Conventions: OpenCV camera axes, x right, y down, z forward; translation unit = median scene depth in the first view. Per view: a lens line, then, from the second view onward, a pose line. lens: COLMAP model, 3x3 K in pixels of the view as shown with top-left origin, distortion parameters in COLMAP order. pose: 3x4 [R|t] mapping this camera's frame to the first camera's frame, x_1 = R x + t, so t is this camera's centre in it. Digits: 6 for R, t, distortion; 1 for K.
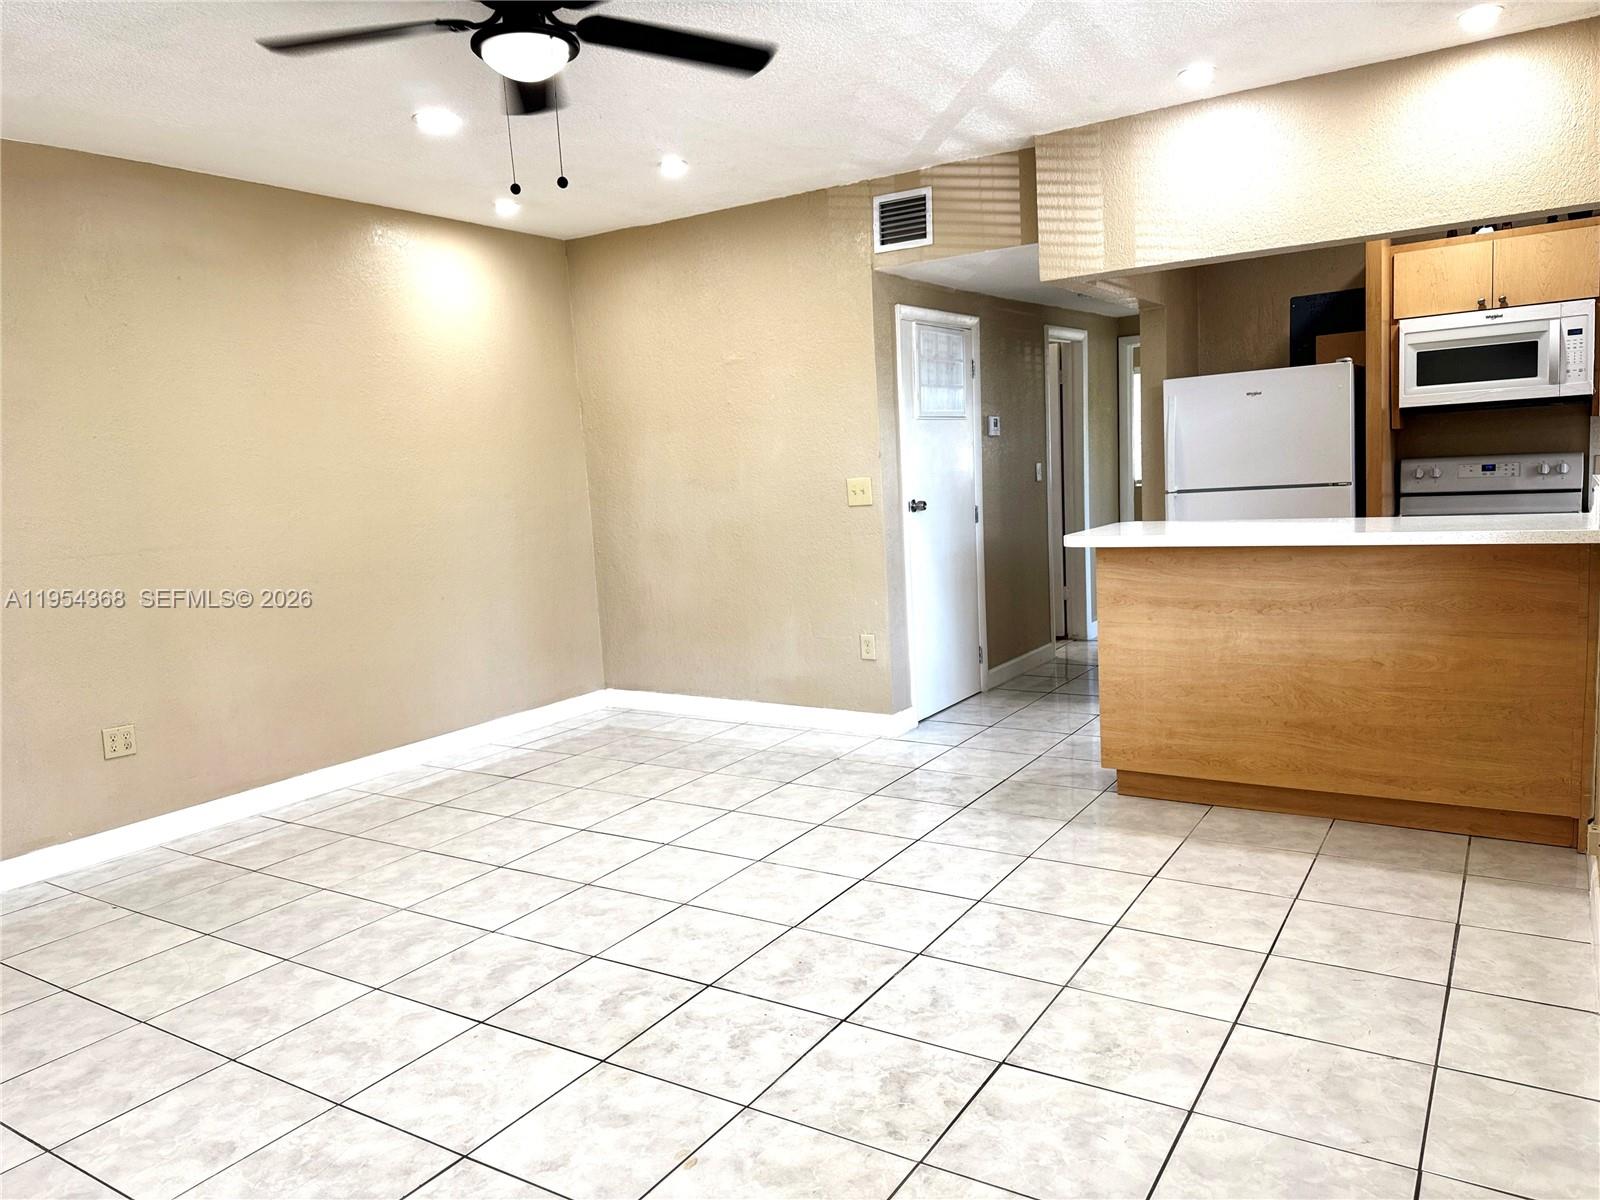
lens RADIAL K [[1132.0, 0, 801.8], [0, 1132.0, 596.4], [0, 0, 1]] dist [0.047477, -0.049072]
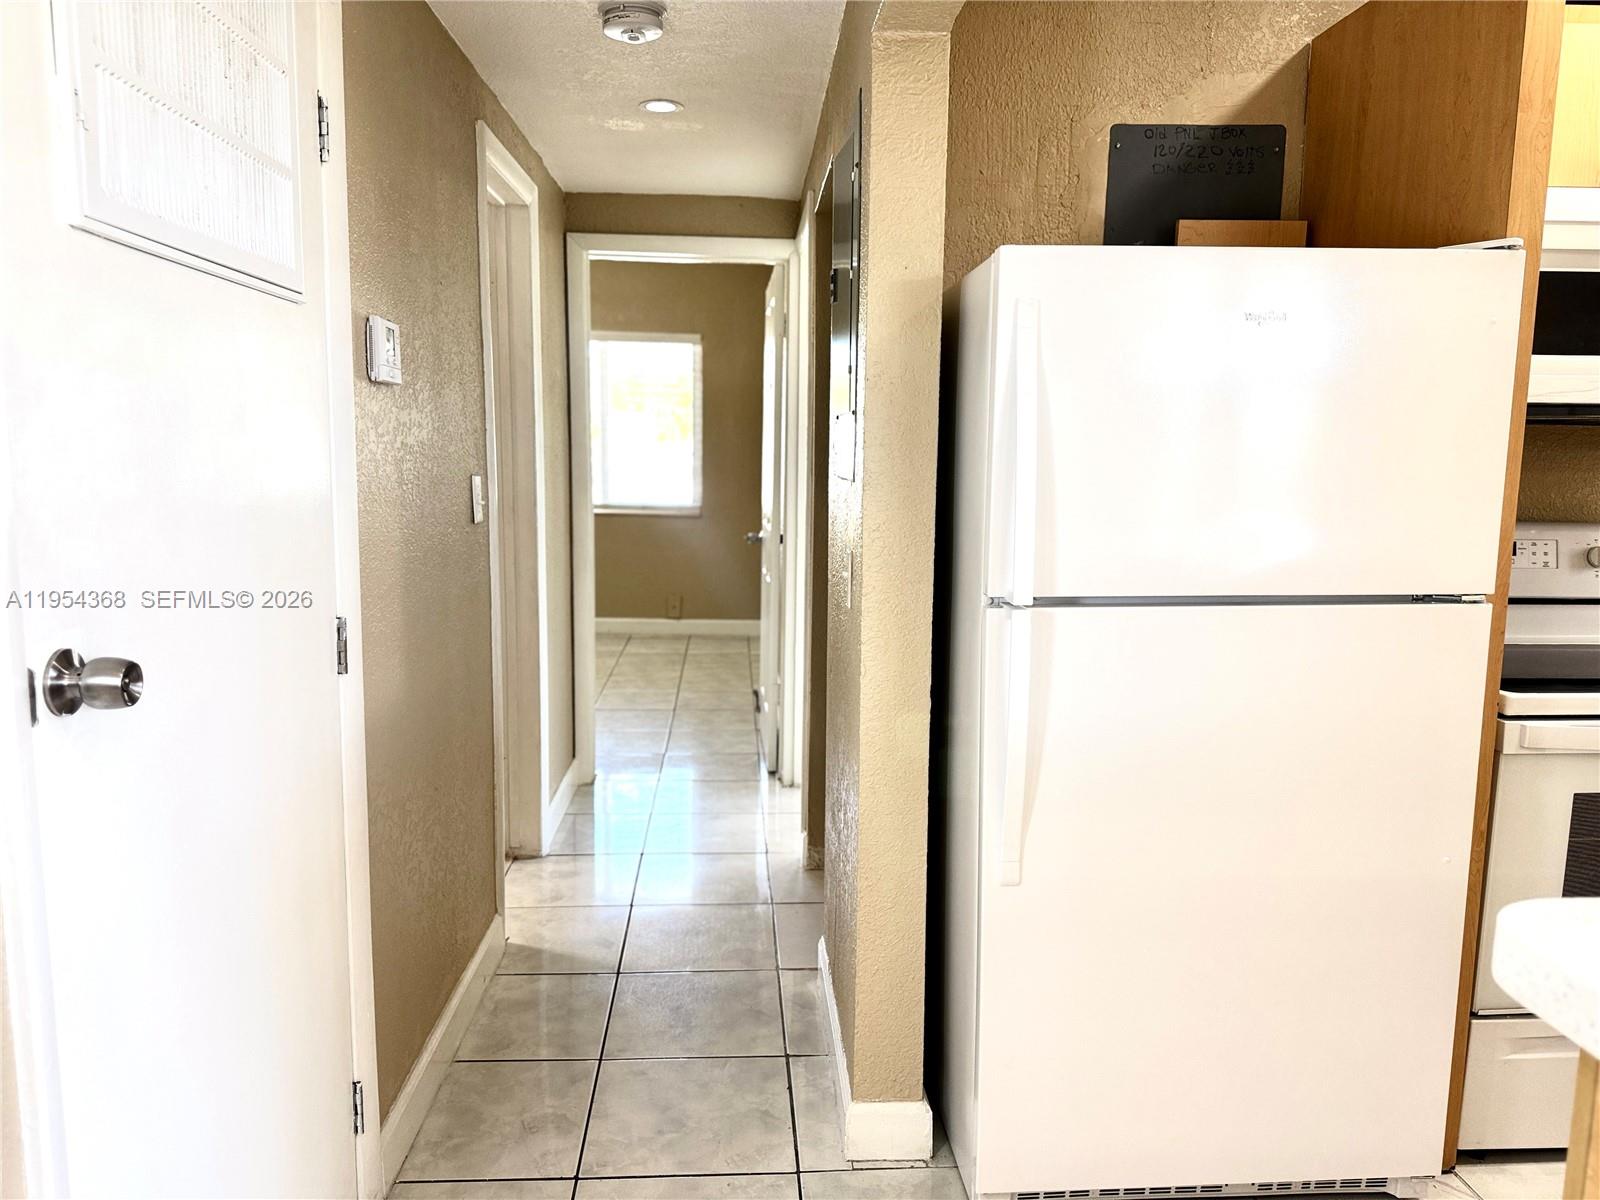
lens RADIAL K [[1132.0, 0, 790.5], [0, 1132.0, 605.1], [0, 0, 1]] dist [0.047477, -0.049072]
pose [[0.804338, -0.014526, 0.593995, 0.122318], [0.012082, 0.999894, 0.008092, -0.138111], [-0.594049, 0.000667, 0.804428, 1.141395]]
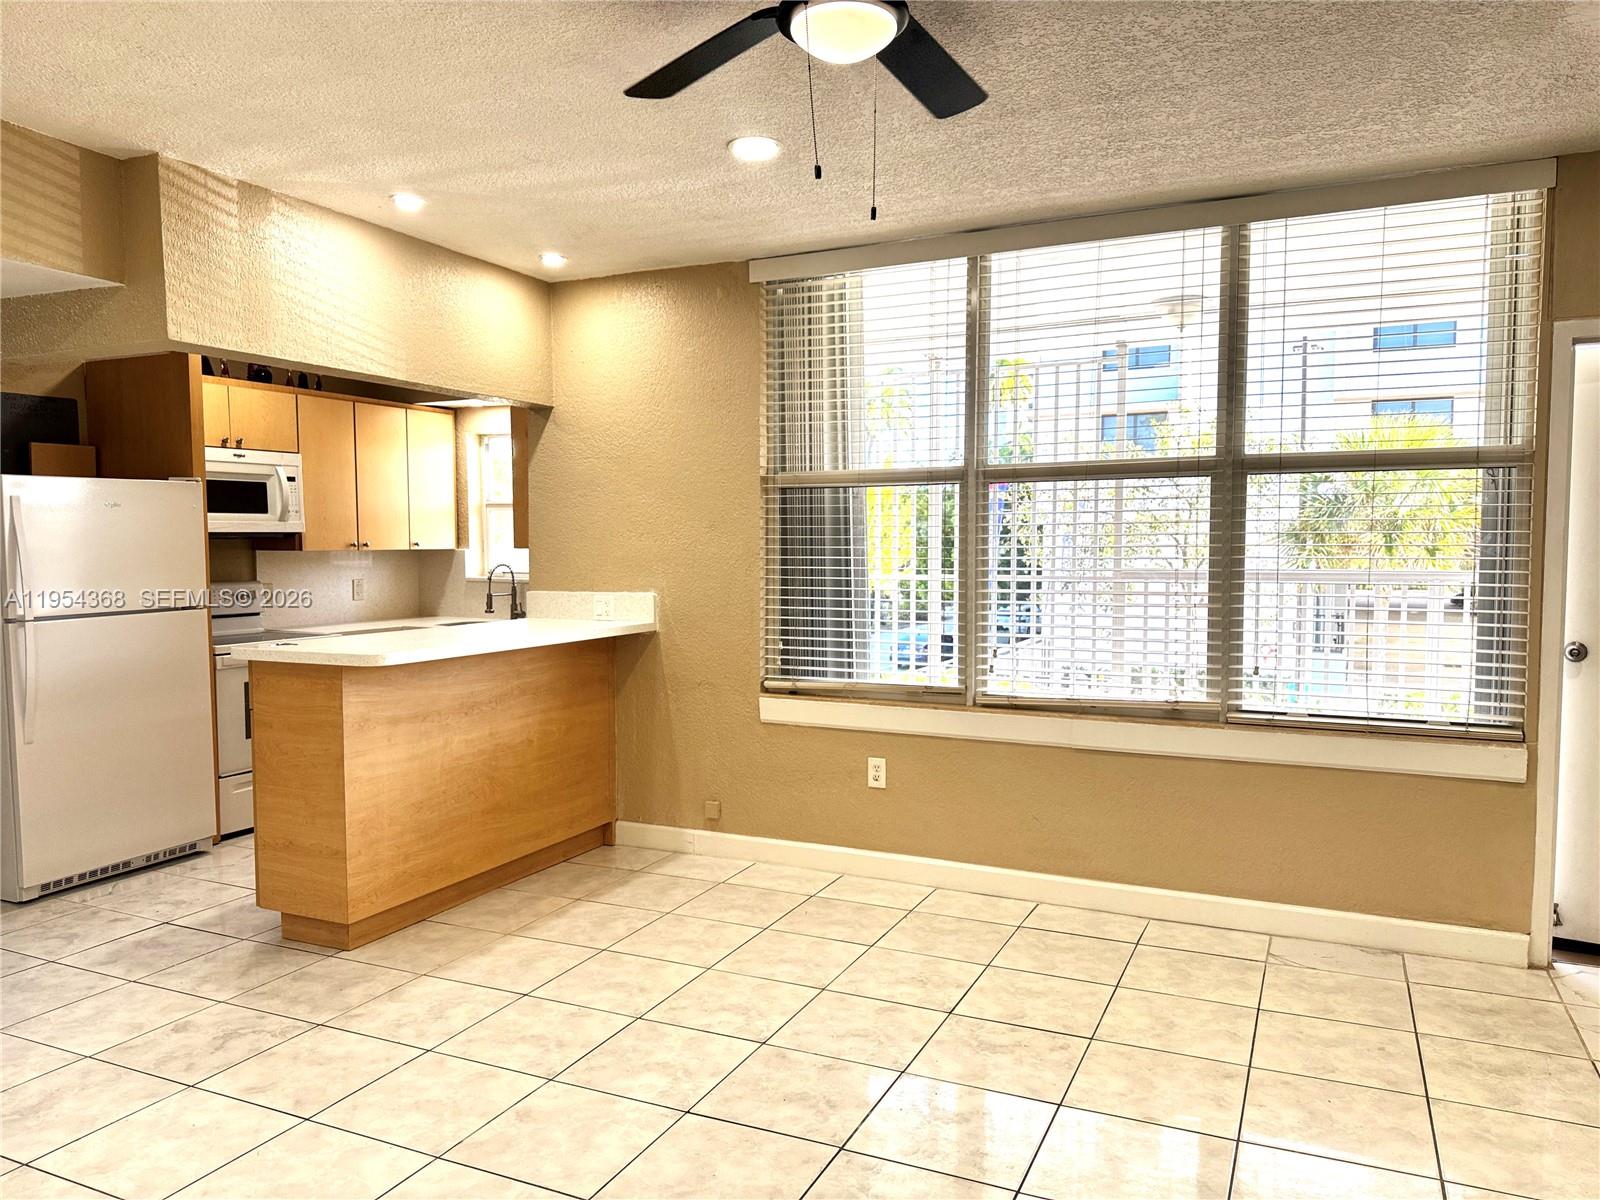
lens RADIAL K [[1132.0, 0, 795.9], [0, 1132.0, 608.6], [0, 0, 1]] dist [0.047477, -0.049072]
pose [[-0.134373, -0.001645, 0.990929, -0.740653], [0.130686, 0.991235, 0.019367, -0.068727], [-0.982275, 0.132103, -0.132980, 0.865916]]
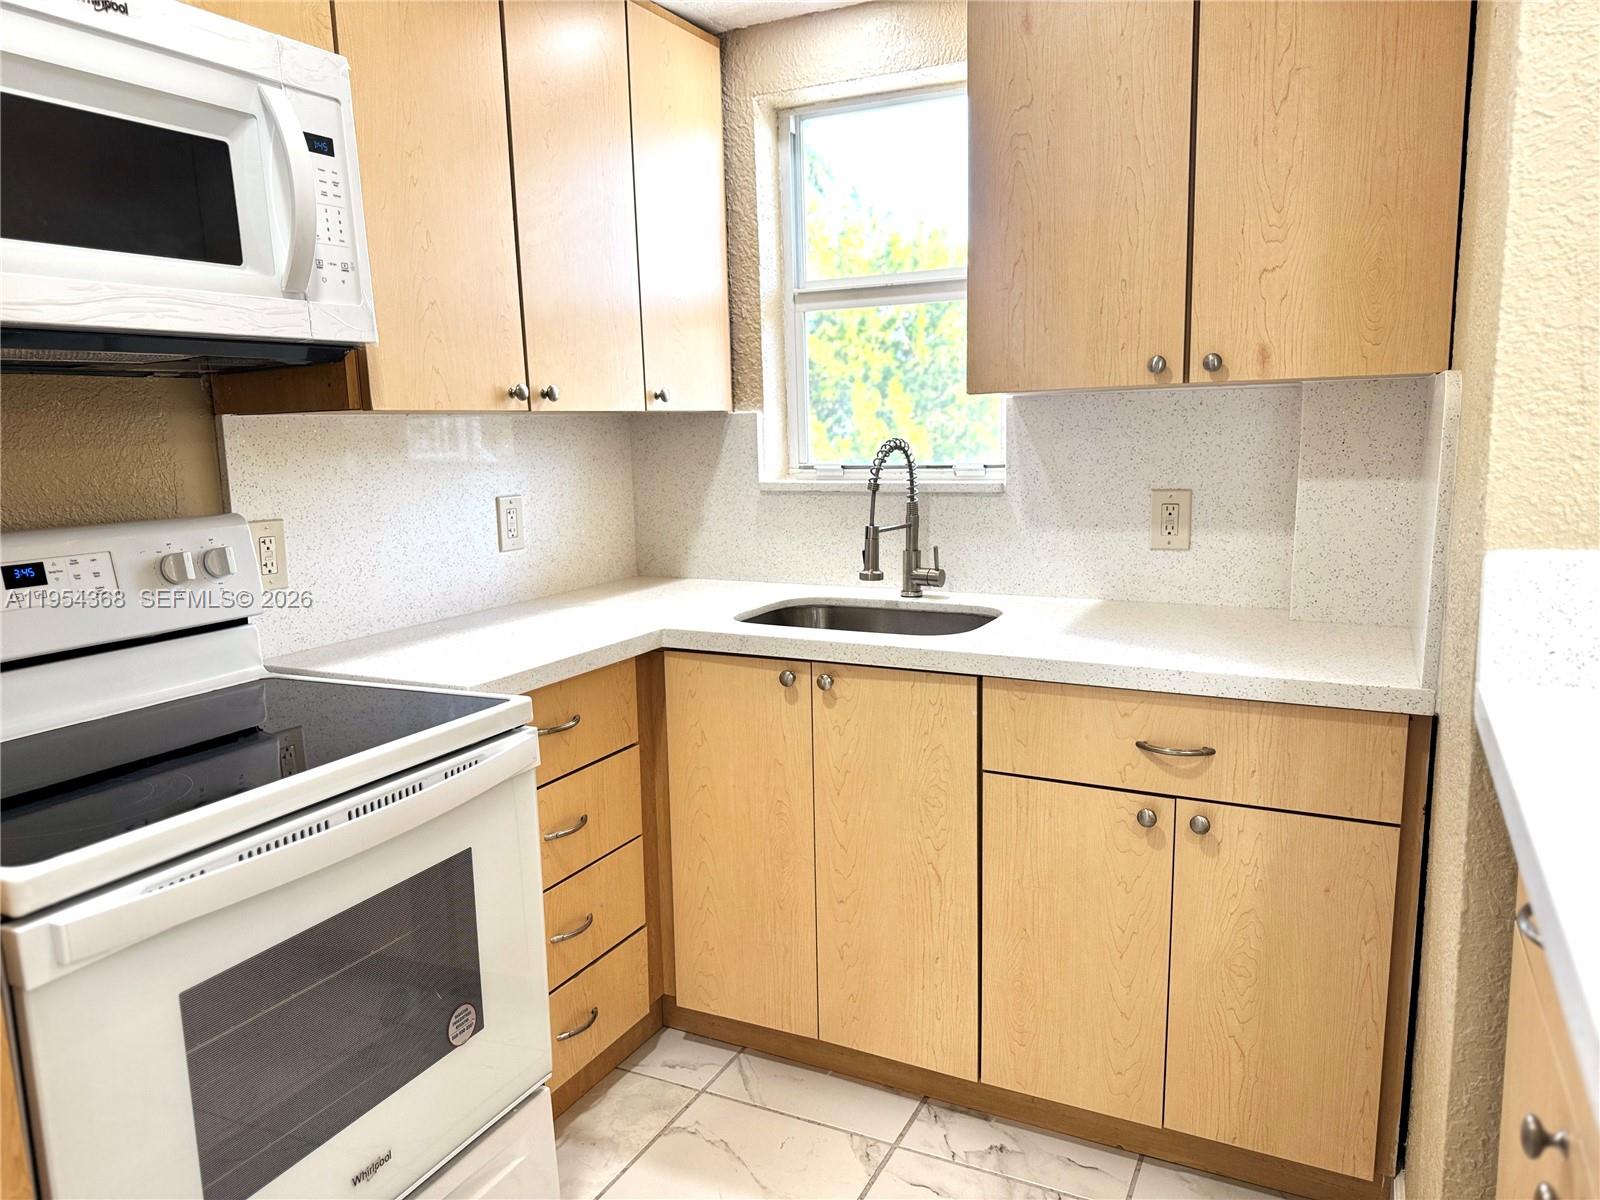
lens RADIAL K [[1132.0, 0, 786.8], [0, 1132.0, 614.3], [0, 0, 1]] dist [0.047477, -0.049072]
pose [[-0.105145, -0.099286, 0.989488, 0.424635], [0.157946, 0.980706, 0.115189, -0.151322], [-0.981834, 0.168398, -0.087434, 1.203732]]
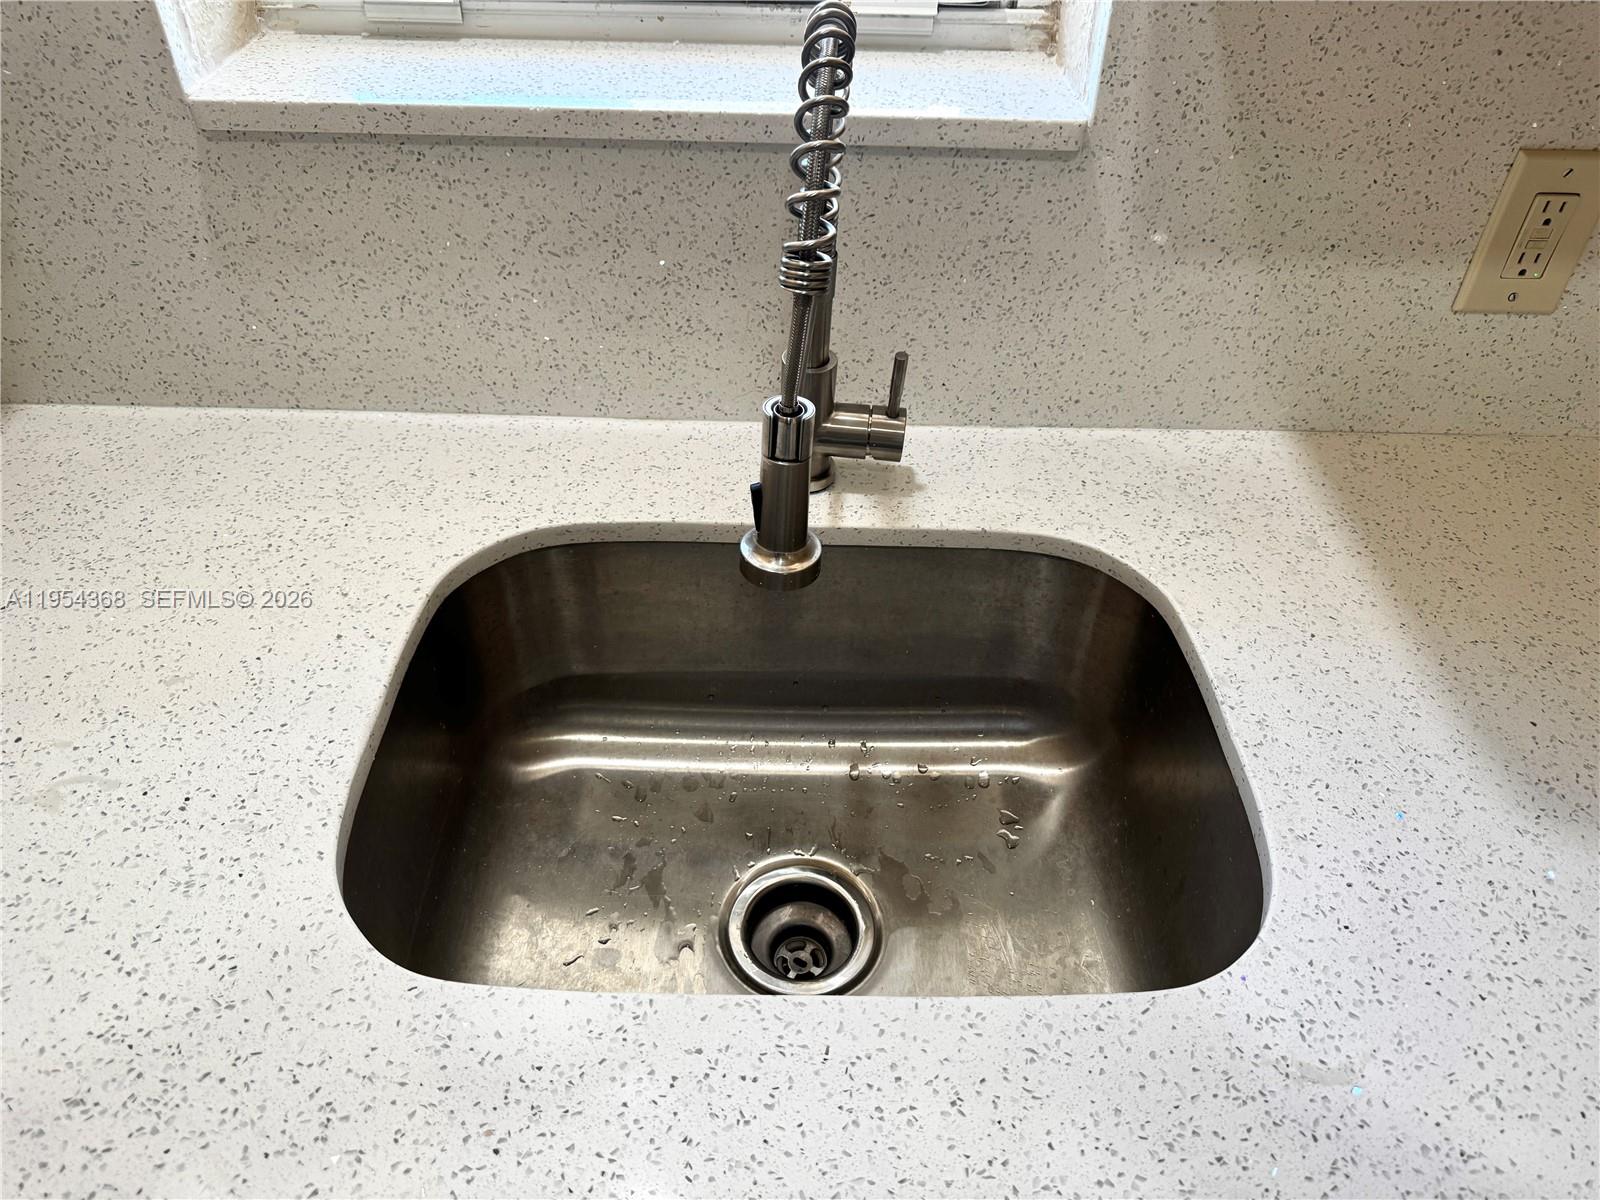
lens RADIAL K [[1132.0, 0, 795.1], [0, 1132.0, 592.1], [0, 0, 1]] dist [0.047477, -0.049072]
pose [[-0.553264, -0.509550, 0.658982, 0.918917], [0.118052, 0.735143, 0.667554, -0.211697], [-0.824598, 0.447128, -0.346575, 1.163477]]
